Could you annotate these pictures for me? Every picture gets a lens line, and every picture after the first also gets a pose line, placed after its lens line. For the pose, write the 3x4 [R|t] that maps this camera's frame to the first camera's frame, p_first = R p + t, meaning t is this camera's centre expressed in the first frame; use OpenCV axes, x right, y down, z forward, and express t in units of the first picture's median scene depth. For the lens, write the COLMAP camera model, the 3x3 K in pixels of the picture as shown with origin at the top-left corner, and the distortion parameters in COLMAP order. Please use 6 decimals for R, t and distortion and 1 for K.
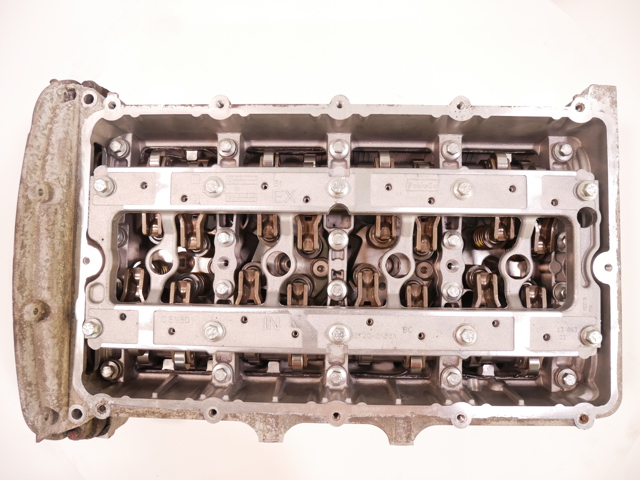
lens RADIAL K [[479.8, 0, 320.0], [0, 479.8, 240.0], [0, 0, 1]] dist [-0.007096, -0.000455]
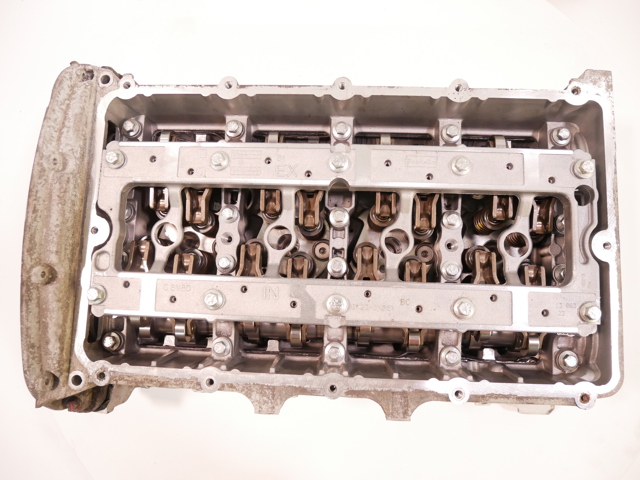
lens RADIAL K [[479.8, 0, 320.0], [0, 479.8, 240.0], [0, 0, 1]] dist [-0.007096, -0.000455]
pose [[0.999384, 0.019715, -0.029045, 0.029383], [-0.021768, 0.997155, -0.072171, 0.127855], [0.027540, 0.072759, 0.996969, -0.016849]]
